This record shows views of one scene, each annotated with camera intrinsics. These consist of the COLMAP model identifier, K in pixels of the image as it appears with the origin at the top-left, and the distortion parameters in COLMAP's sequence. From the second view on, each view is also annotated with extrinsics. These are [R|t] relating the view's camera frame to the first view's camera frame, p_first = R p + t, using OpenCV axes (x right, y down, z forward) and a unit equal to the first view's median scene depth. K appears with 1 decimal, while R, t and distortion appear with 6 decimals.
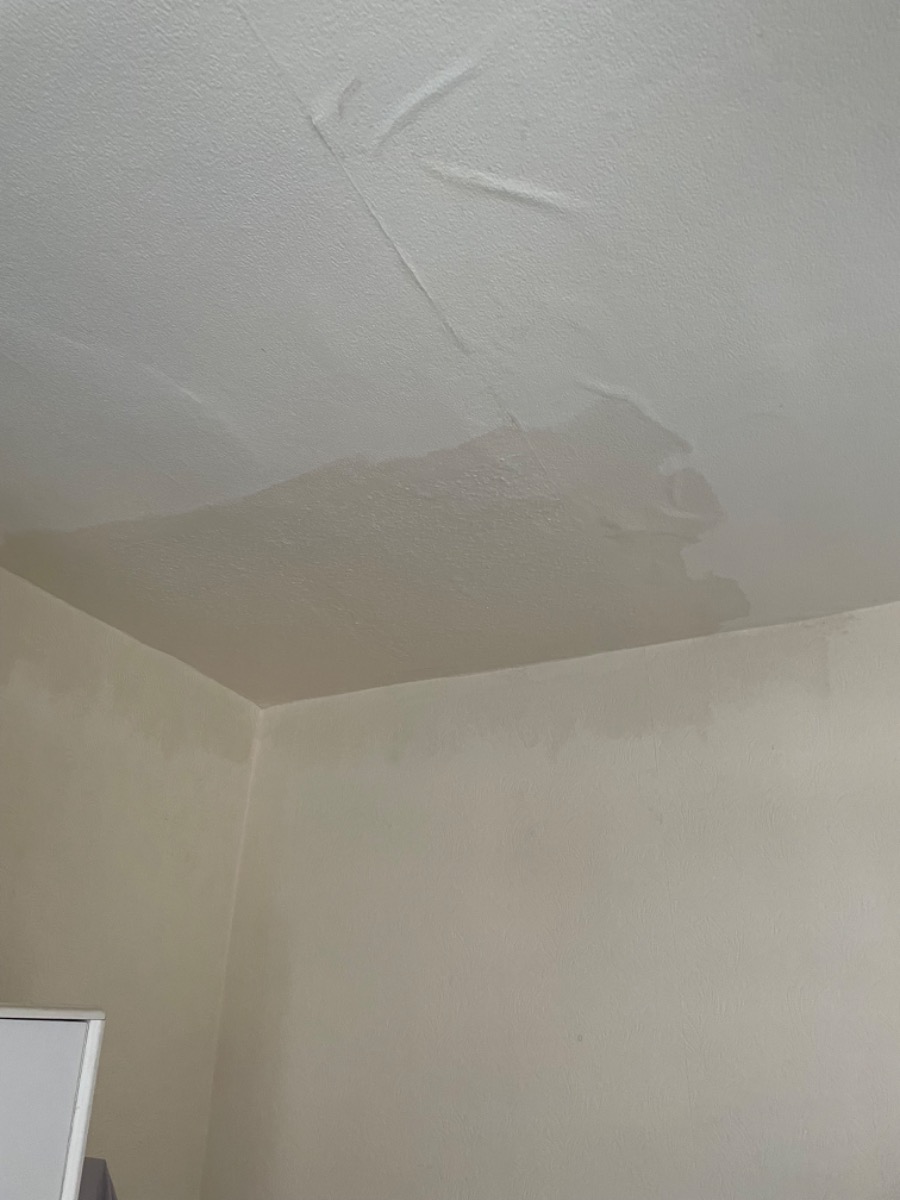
lens RADIAL K [[911.0, 0, 452.2], [0, 911.0, 596.1], [0, 0, 1]] dist [0.056891, -0.080828]
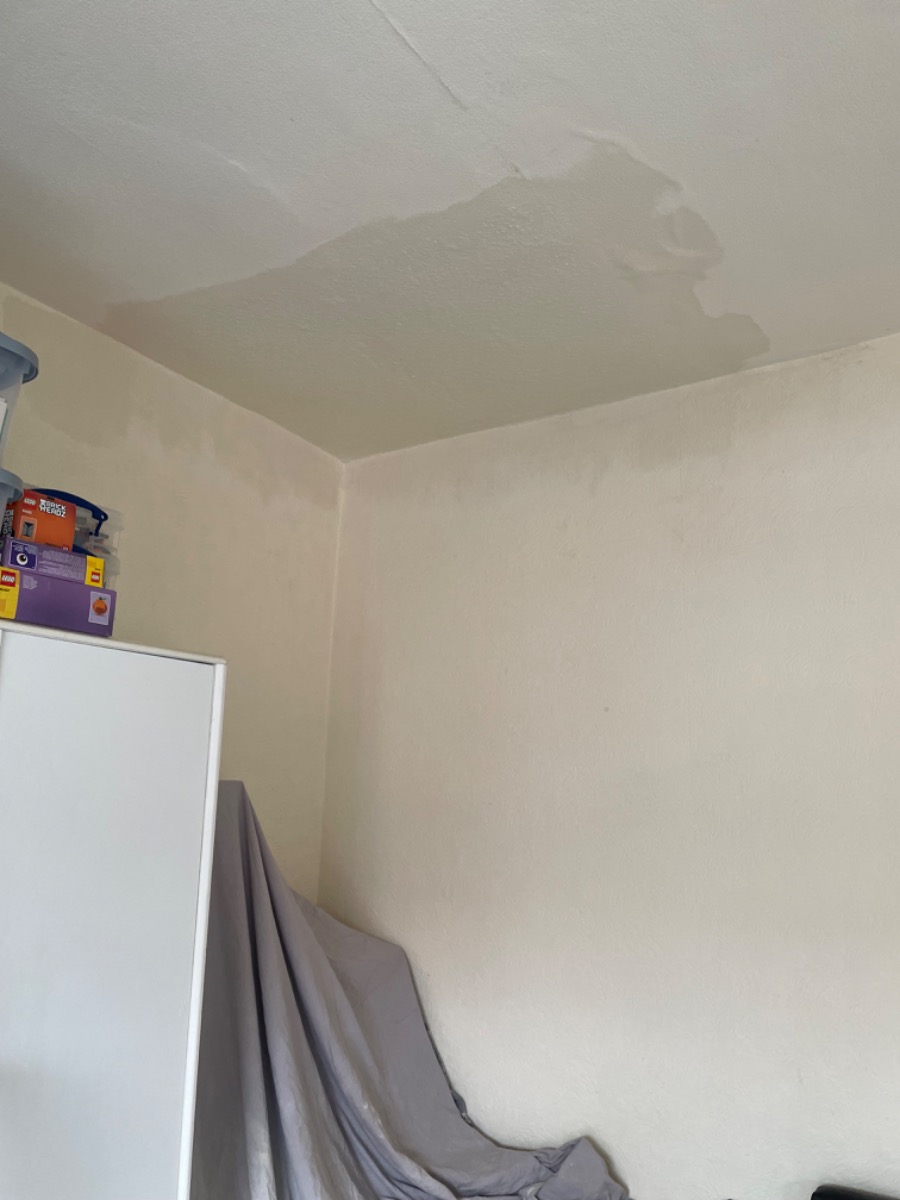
lens RADIAL K [[911.0, 0, 467.8], [0, 911.0, 613.4], [0, 0, 1]] dist [0.056891, -0.080828]
pose [[0.994352, -0.017394, -0.104696, 0.093145], [0.043423, 0.966807, 0.251790, 0.039443], [0.096842, -0.254914, 0.962102, -0.194713]]
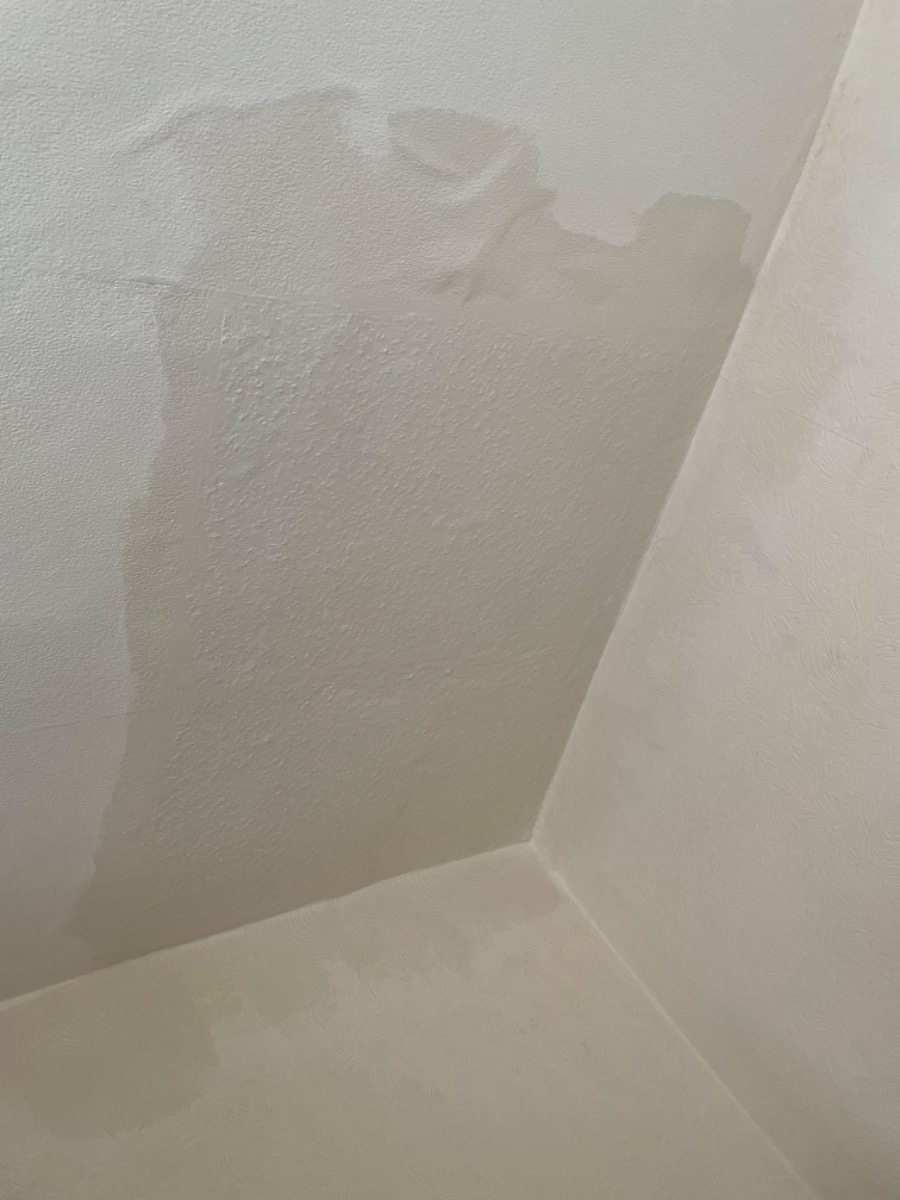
lens RADIAL K [[911.0, 0, 449.0], [0, 911.0, 591.6], [0, 0, 1]] dist [0.056891, -0.080828]
pose [[0.564568, -0.808114, -0.167970, 0.098410], [0.760790, 0.588416, -0.273797, 0.250505], [0.320096, 0.026787, 0.947006, 0.332322]]
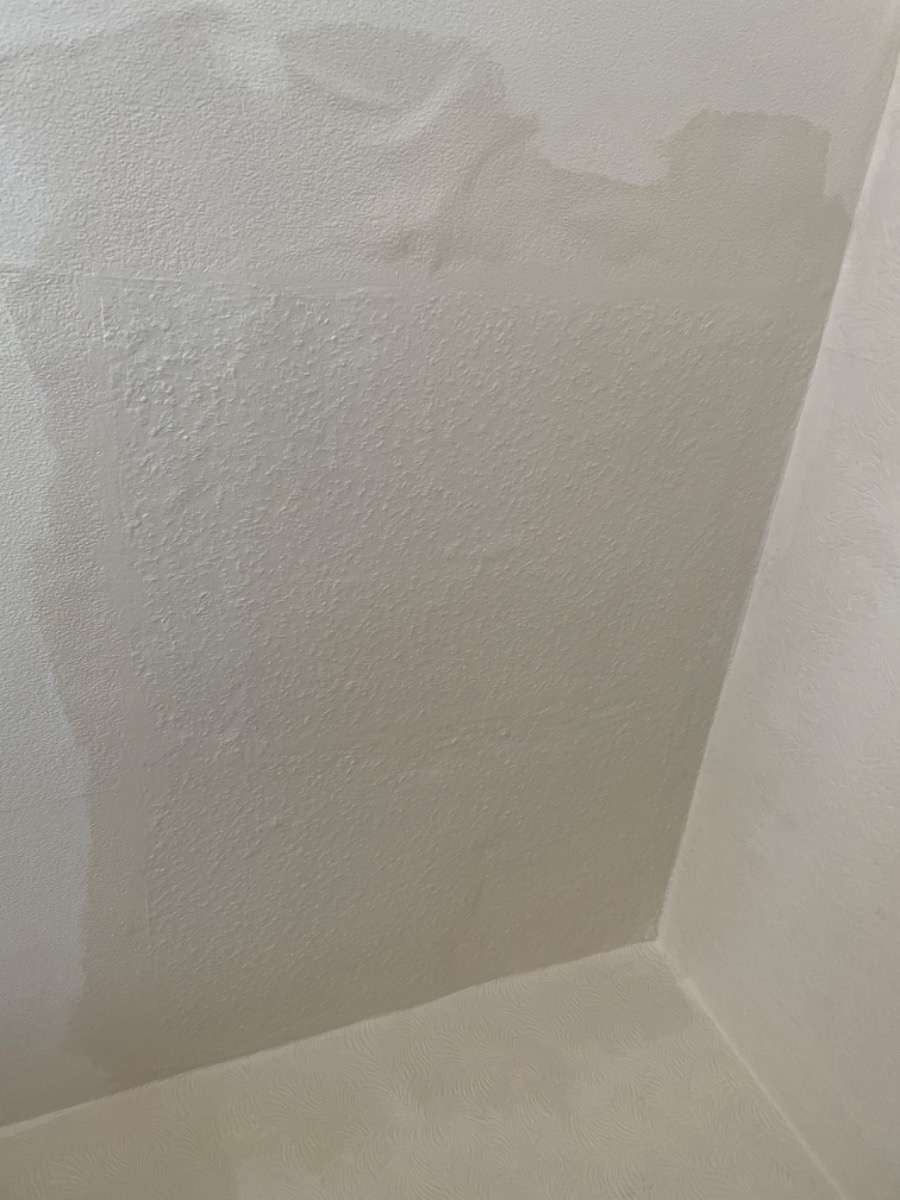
lens RADIAL K [[911.0, 0, 460.8], [0, 911.0, 585.1], [0, 0, 1]] dist [0.056891, -0.080828]
pose [[0.477316, -0.852619, -0.212626, 0.129880], [0.713962, 0.517353, -0.471810, 0.316977], [0.512276, 0.073395, 0.855679, 0.535661]]
